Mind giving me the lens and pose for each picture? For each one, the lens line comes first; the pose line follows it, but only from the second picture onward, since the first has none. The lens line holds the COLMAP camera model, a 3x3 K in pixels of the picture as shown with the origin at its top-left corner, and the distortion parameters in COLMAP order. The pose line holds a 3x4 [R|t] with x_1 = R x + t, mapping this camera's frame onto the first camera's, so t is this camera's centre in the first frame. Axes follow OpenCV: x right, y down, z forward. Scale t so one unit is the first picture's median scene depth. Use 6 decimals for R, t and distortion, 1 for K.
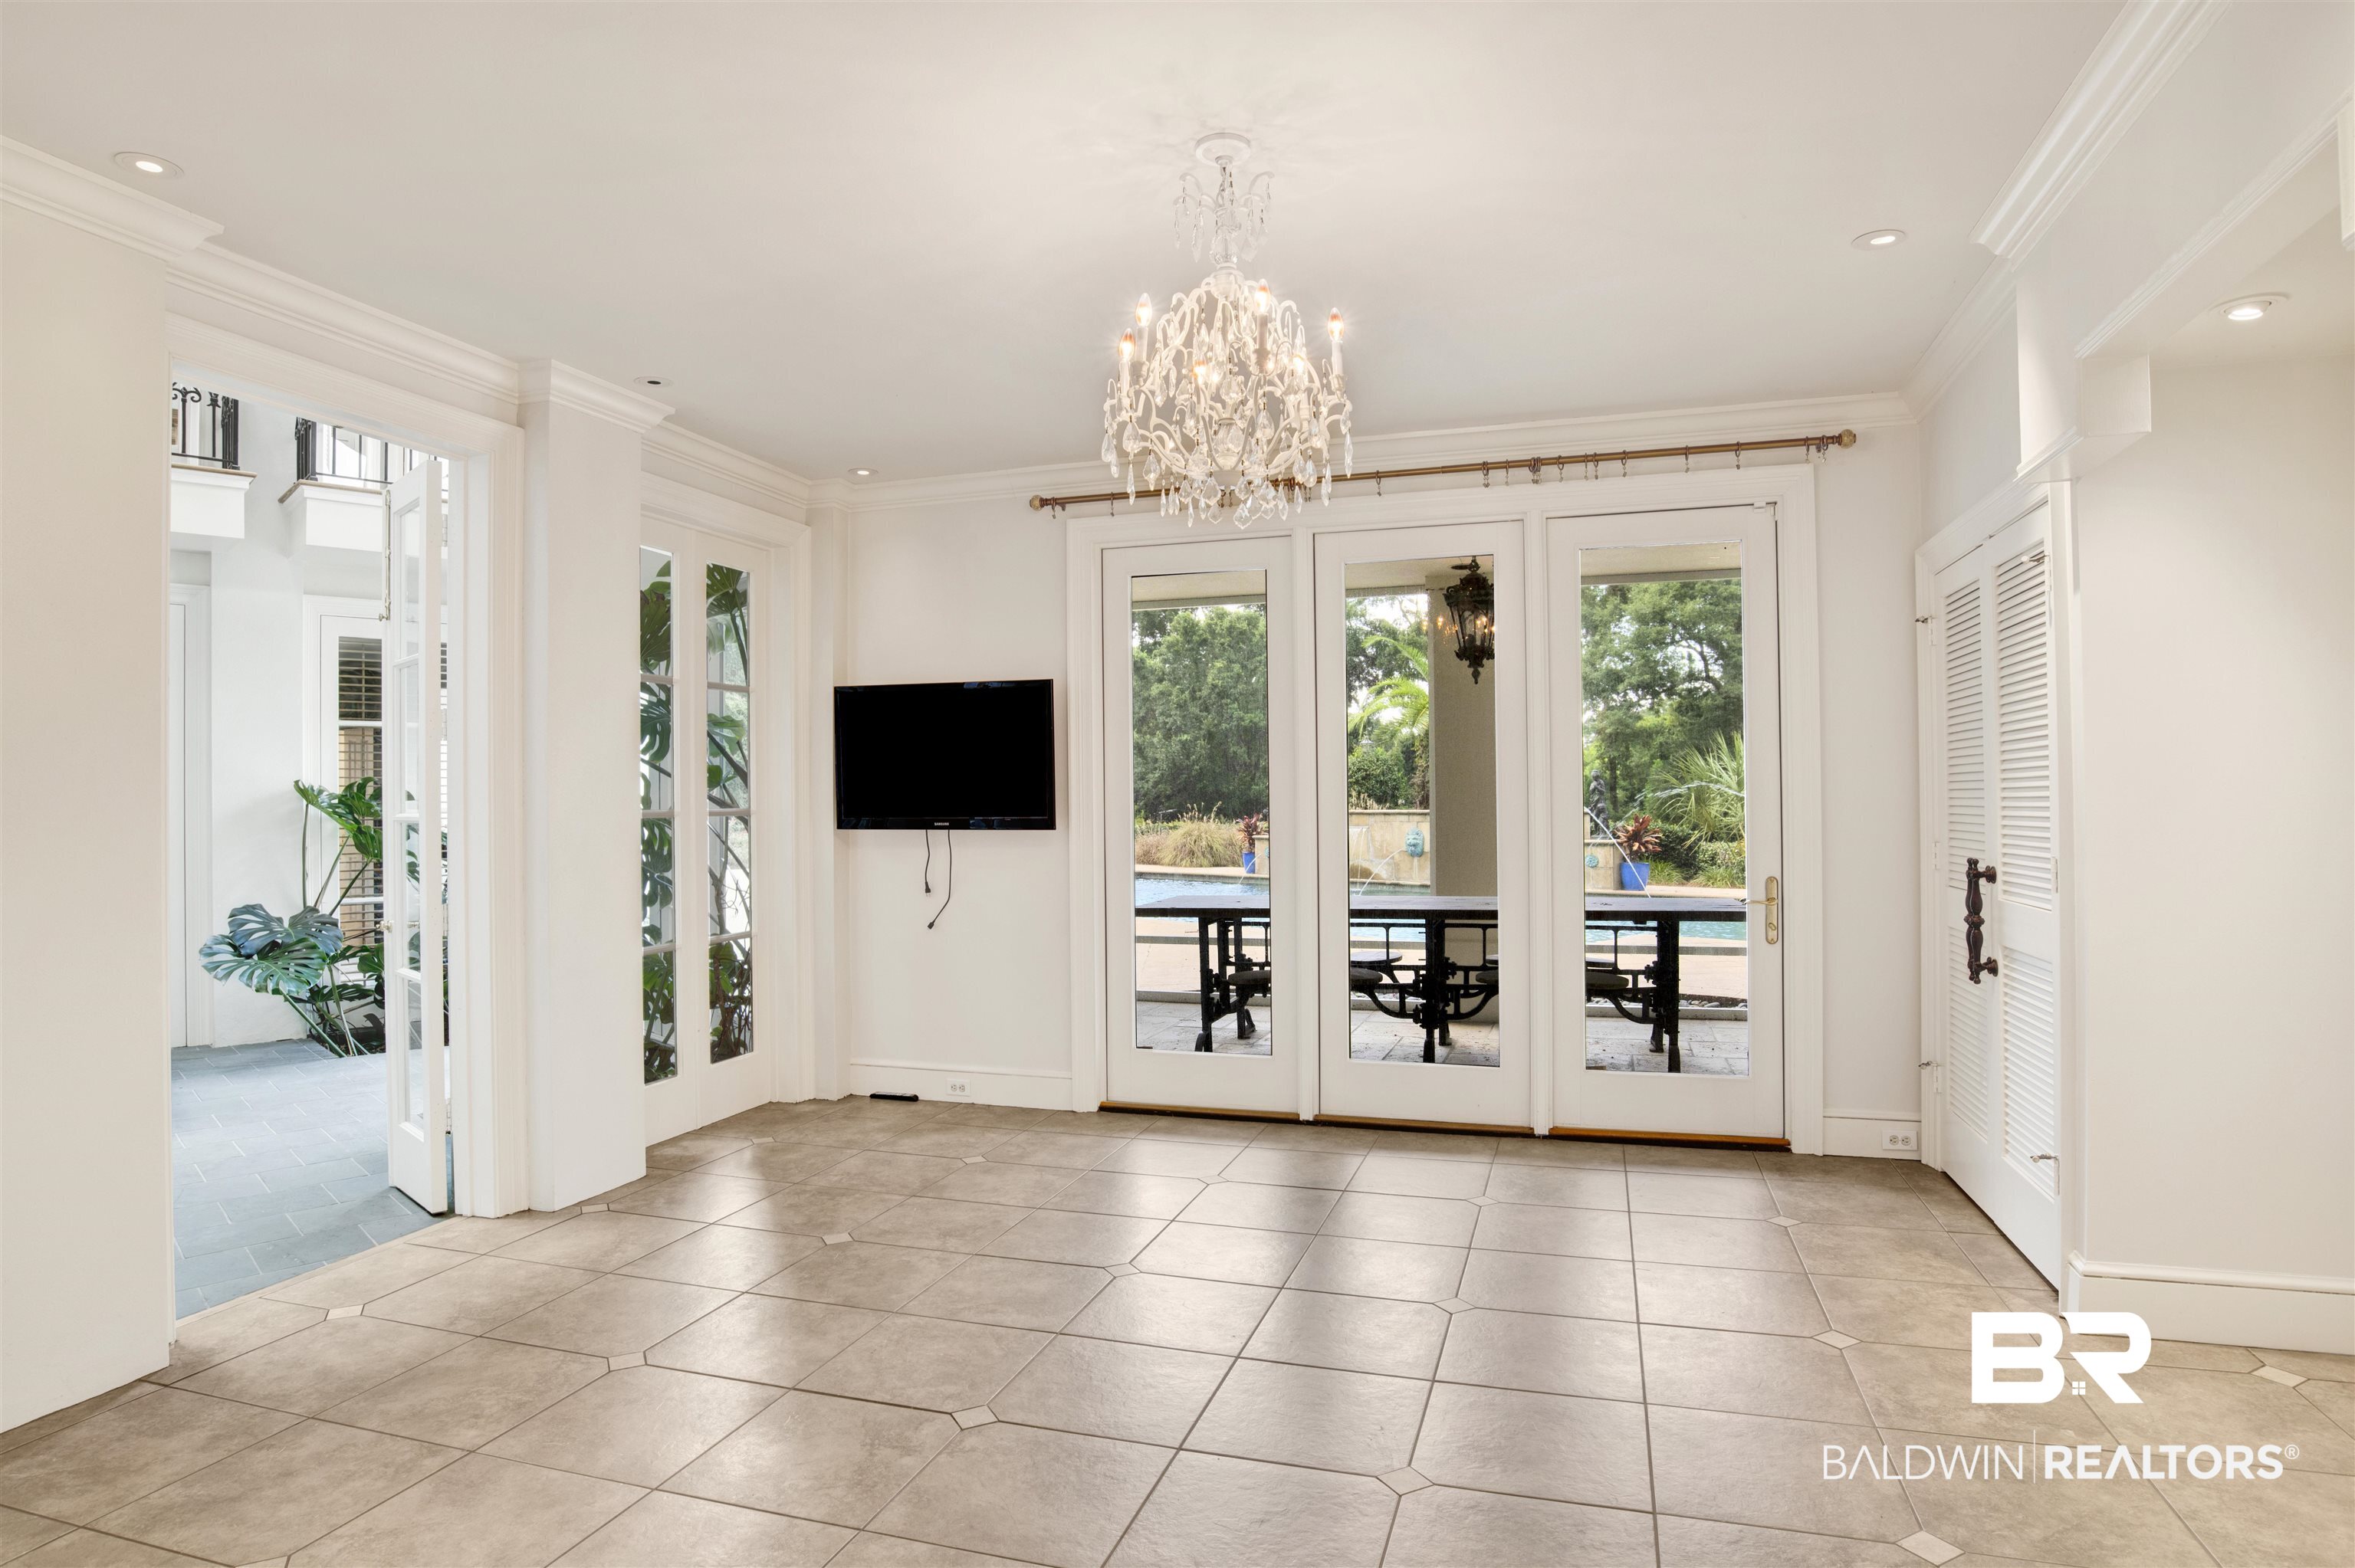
lens RADIAL K [[1342.4, 0, 1172.5], [0, 1342.4, 788.1], [0, 0, 1]] dist [-0.051771, 0.003145]
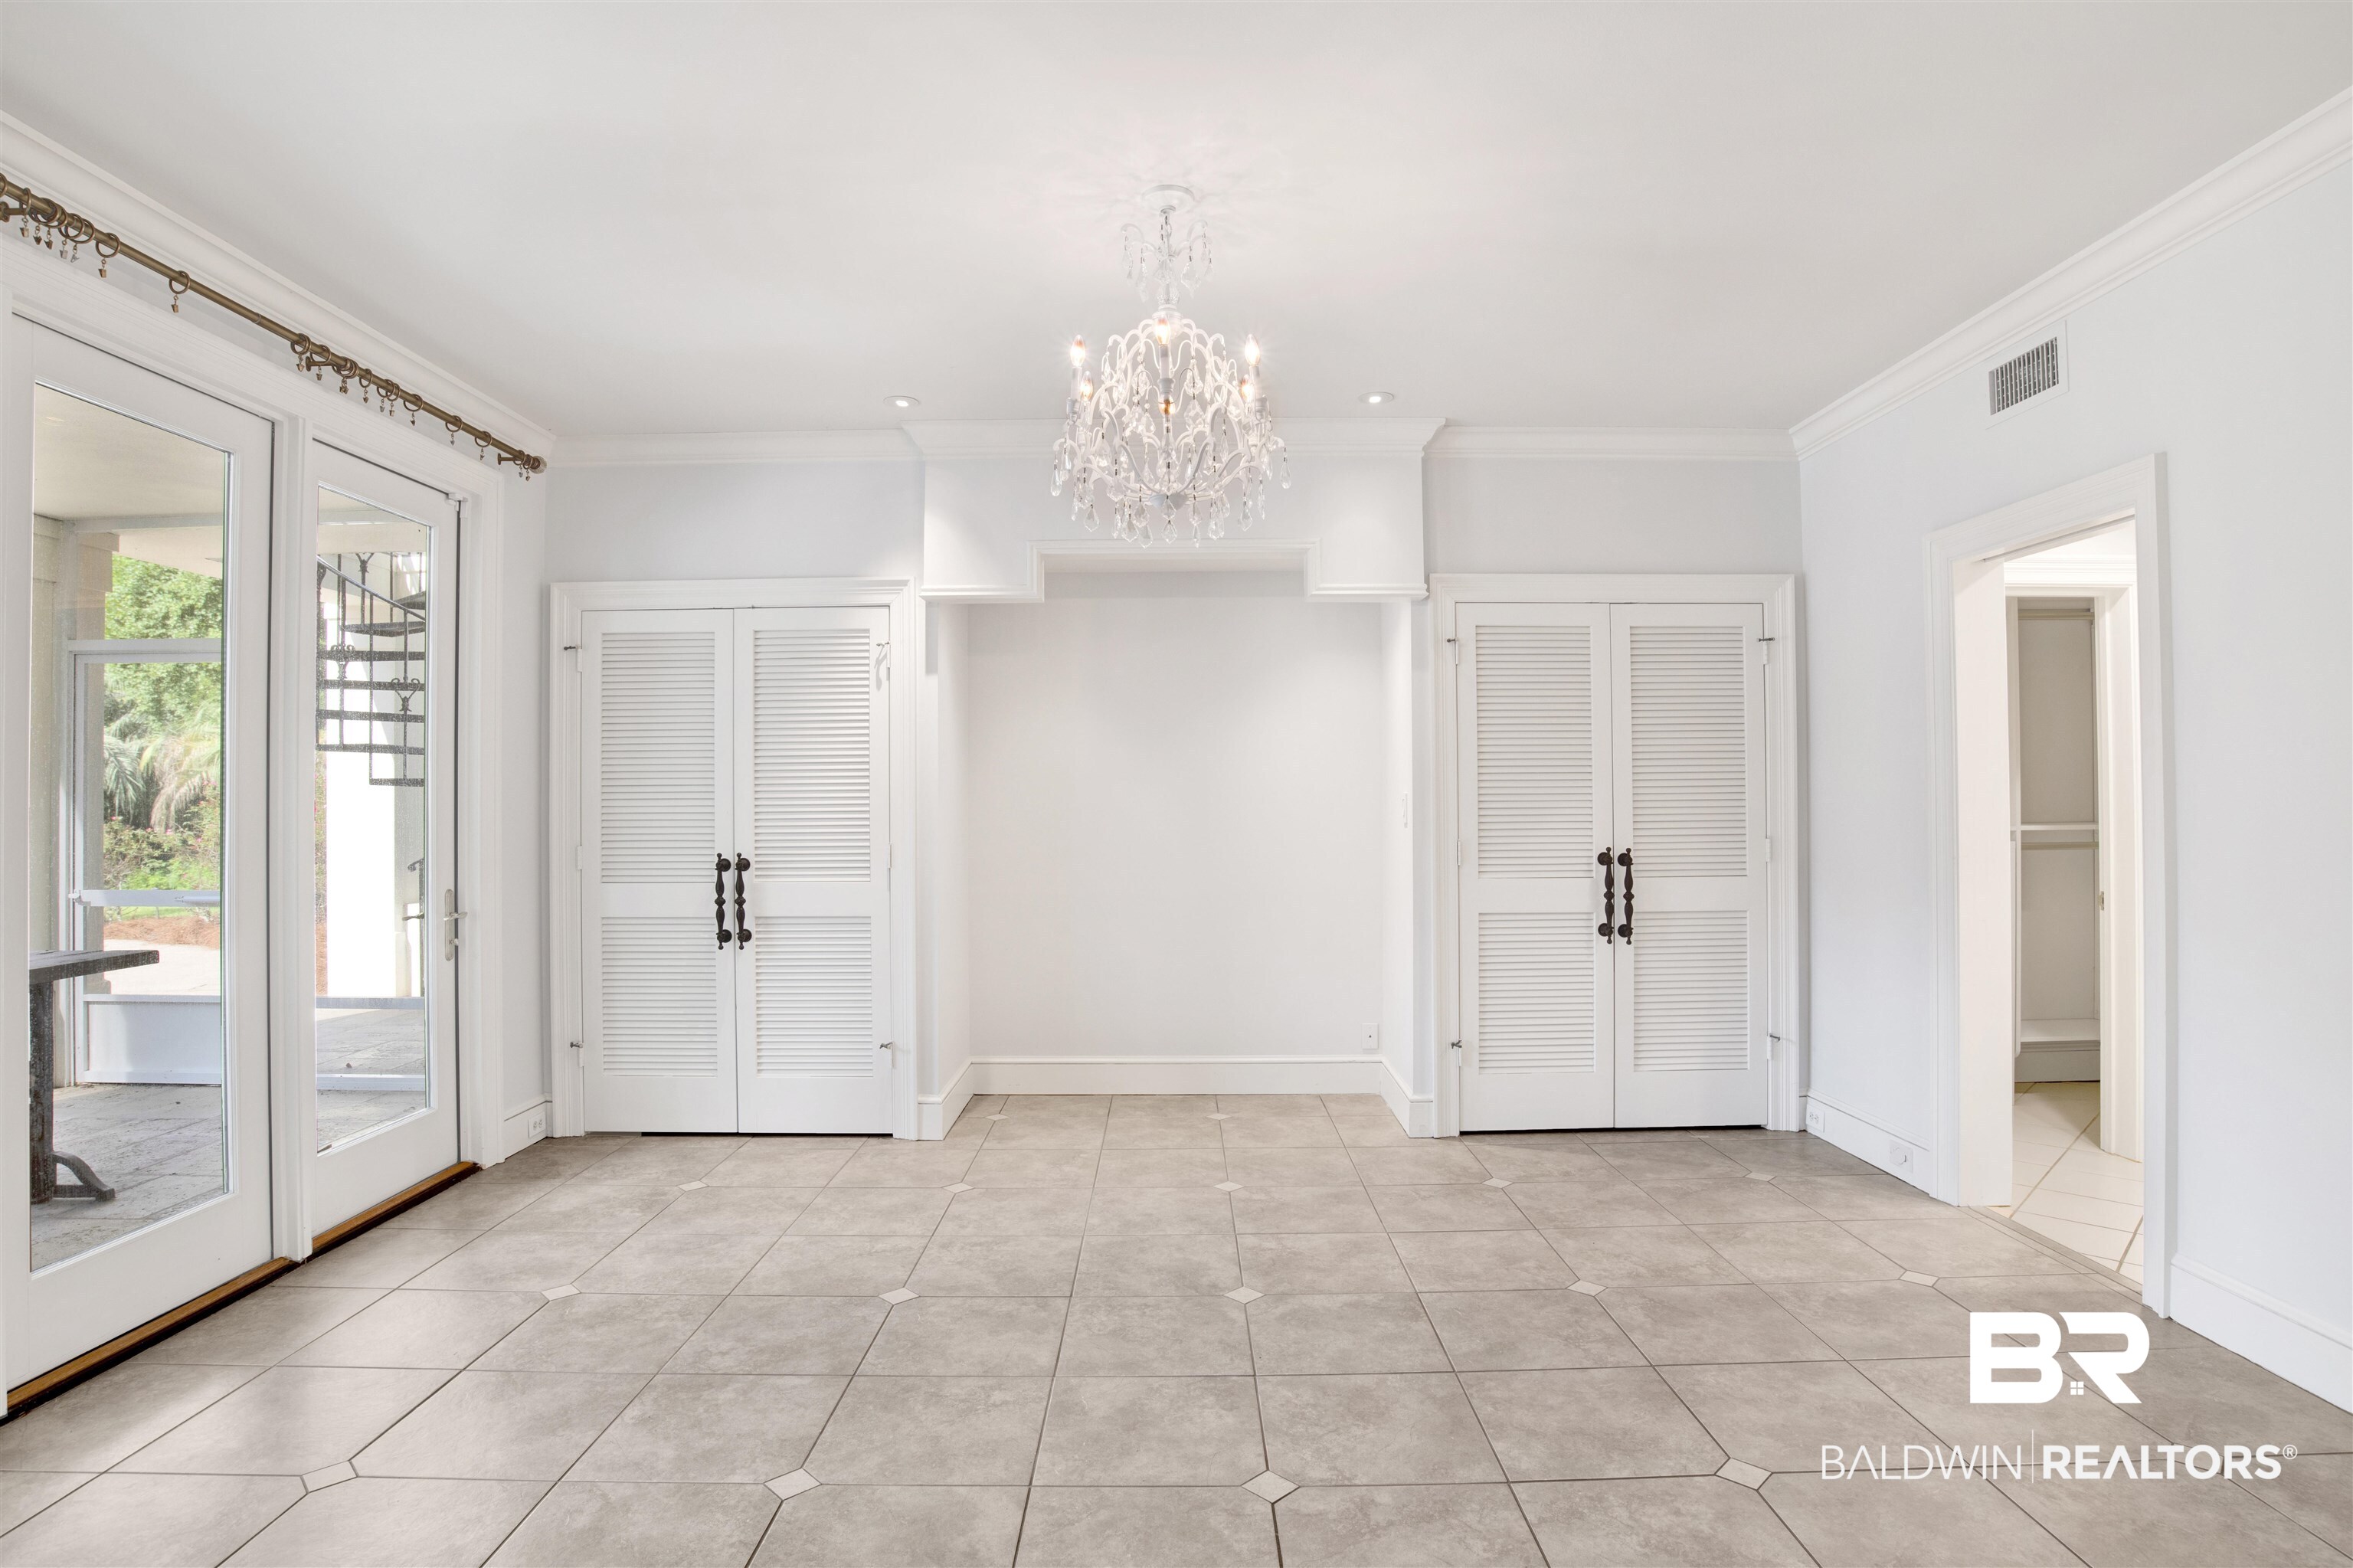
lens RADIAL K [[1211.4, 0, 1176.3], [0, 1211.4, 795.5], [0, 0, 1]] dist [-0.066610, 0.007141]
pose [[-0.316137, 0.013027, 0.948624, -0.767596], [0.001130, 0.999910, -0.013354, 0.009730], [-0.948713, -0.003150, -0.316123, 1.118062]]
